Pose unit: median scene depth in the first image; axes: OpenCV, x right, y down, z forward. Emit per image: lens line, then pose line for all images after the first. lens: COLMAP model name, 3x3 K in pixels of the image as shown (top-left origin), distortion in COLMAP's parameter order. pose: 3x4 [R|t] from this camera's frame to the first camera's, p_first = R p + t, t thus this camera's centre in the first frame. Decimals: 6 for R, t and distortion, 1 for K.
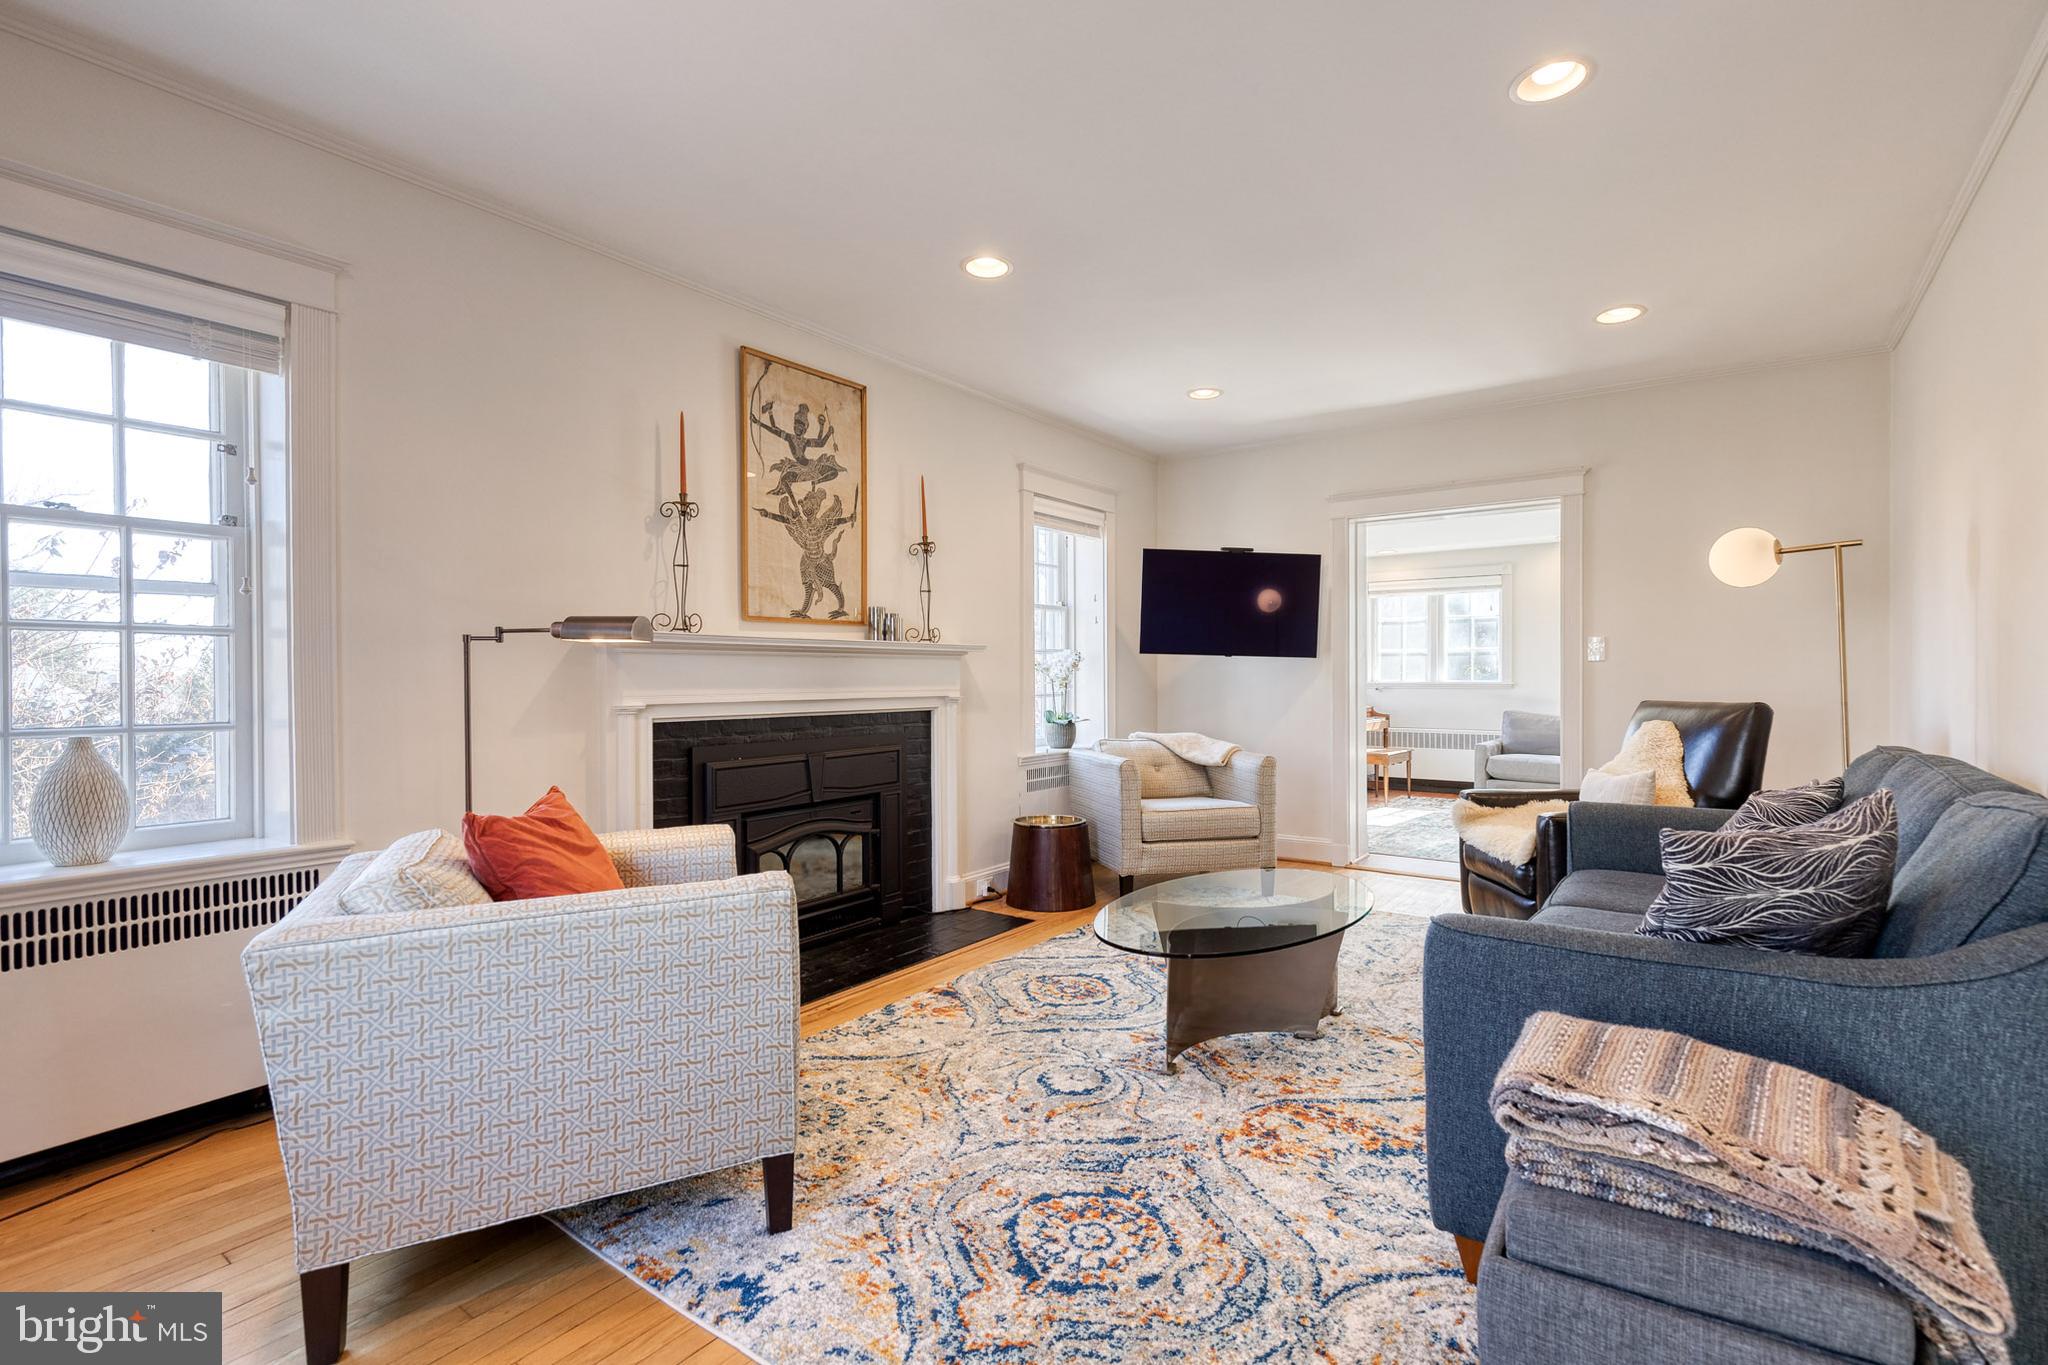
lens RADIAL K [[937.8, 0, 1023.9], [0, 937.8, 671.2], [0, 0, 1]] dist [0.010996, -0.000650]
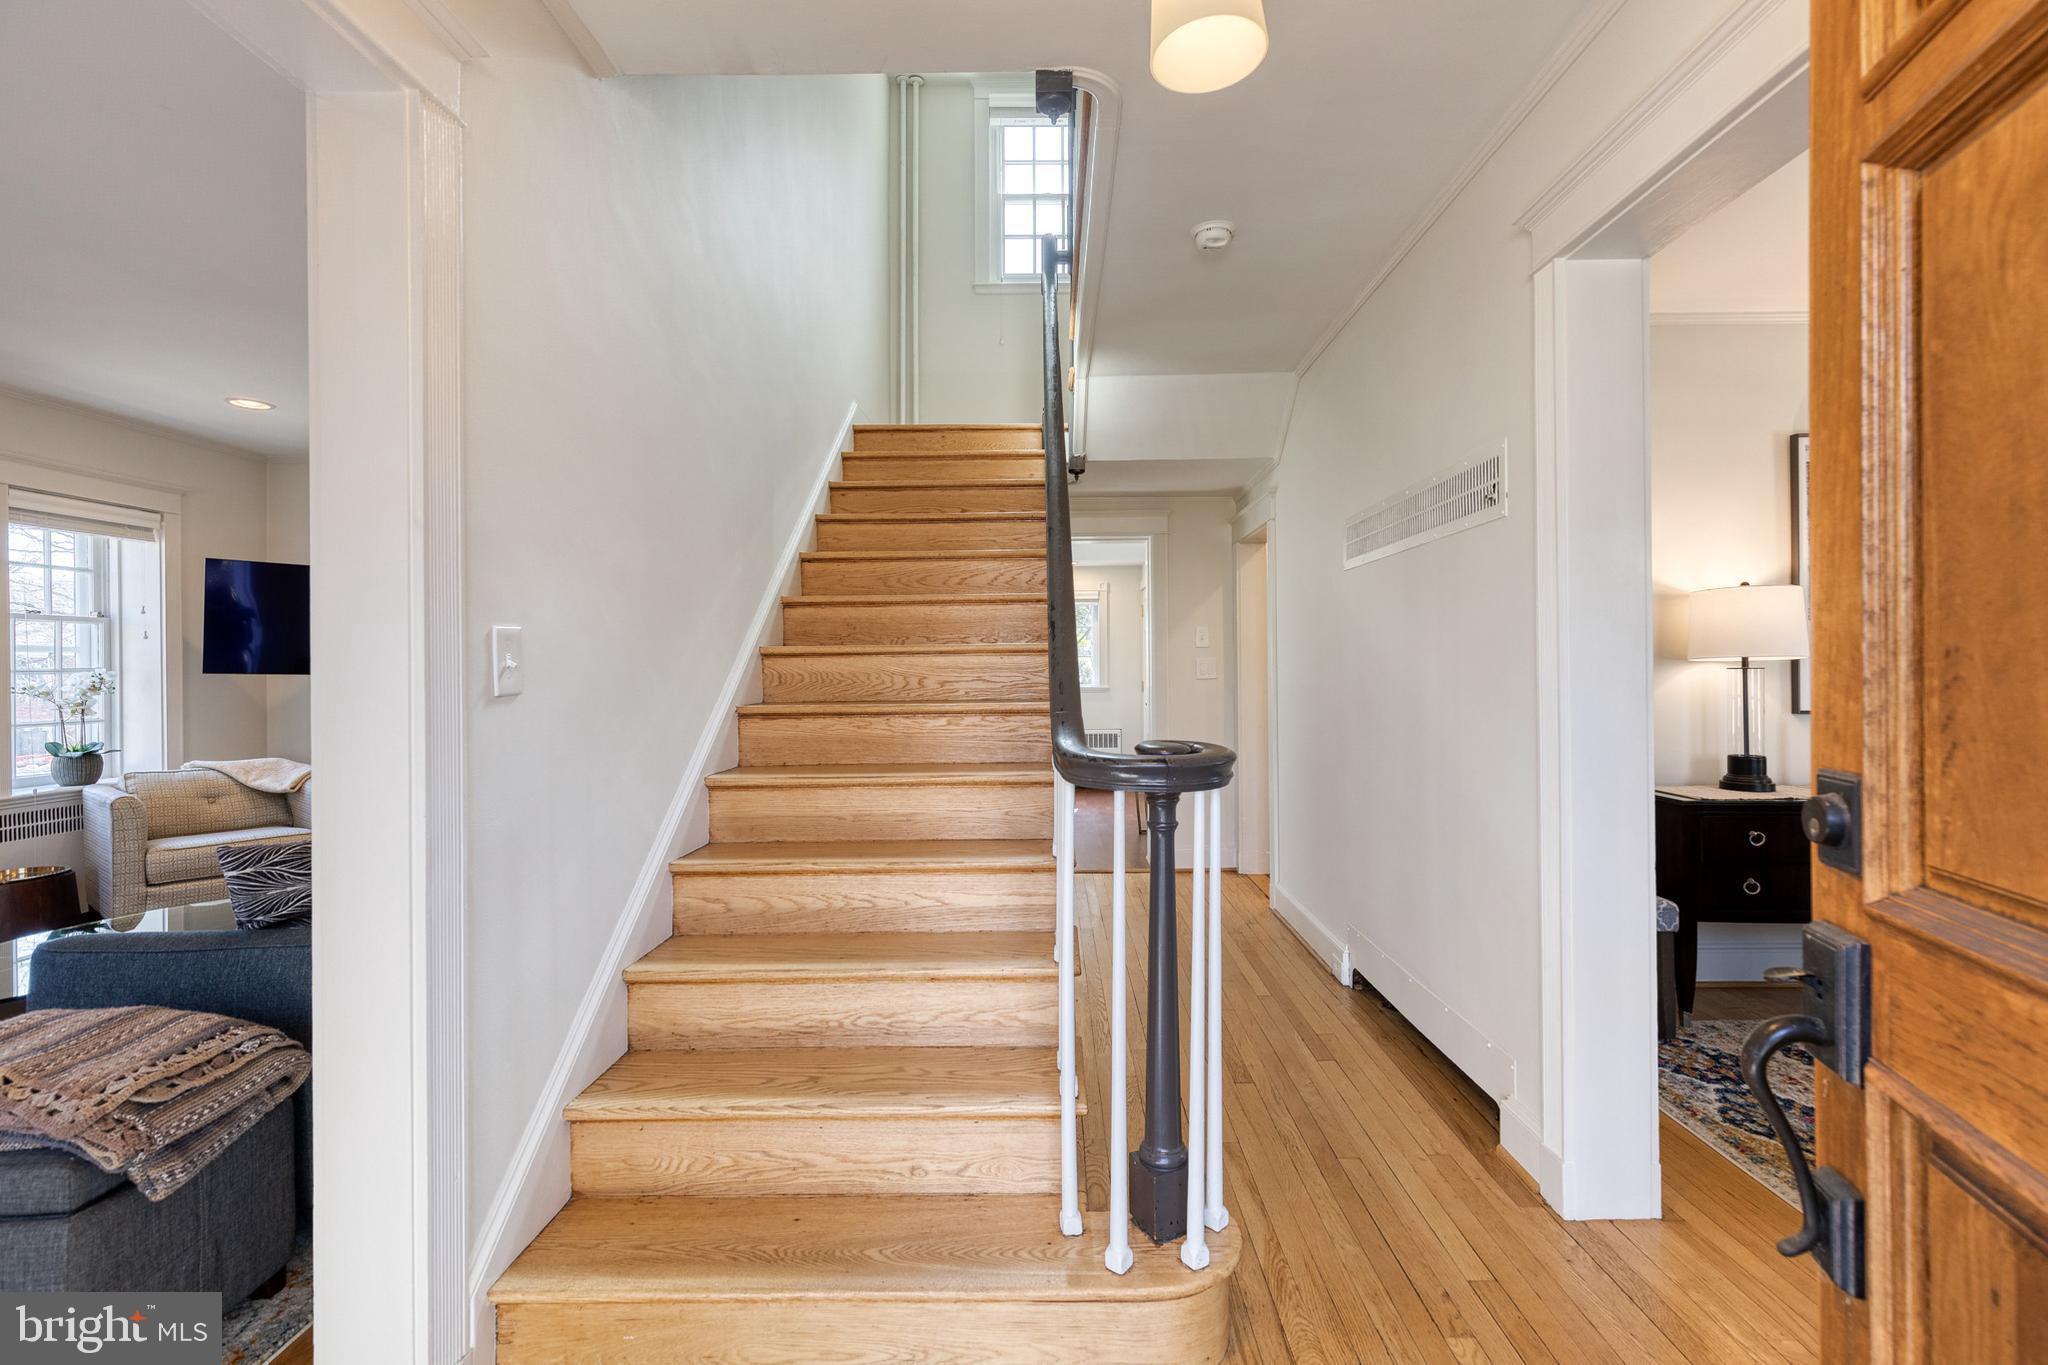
lens RADIAL K [[937.8, 0, 1023.9], [0, 937.8, 671.2], [0, 0, 1]] dist [0.010996, -0.000650]
pose [[0.814304, -0.004648, 0.580421, 0.253271], [0.003740, 0.999989, 0.002760, -0.022002], [-0.580427, -0.000077, 0.814312, -0.213672]]
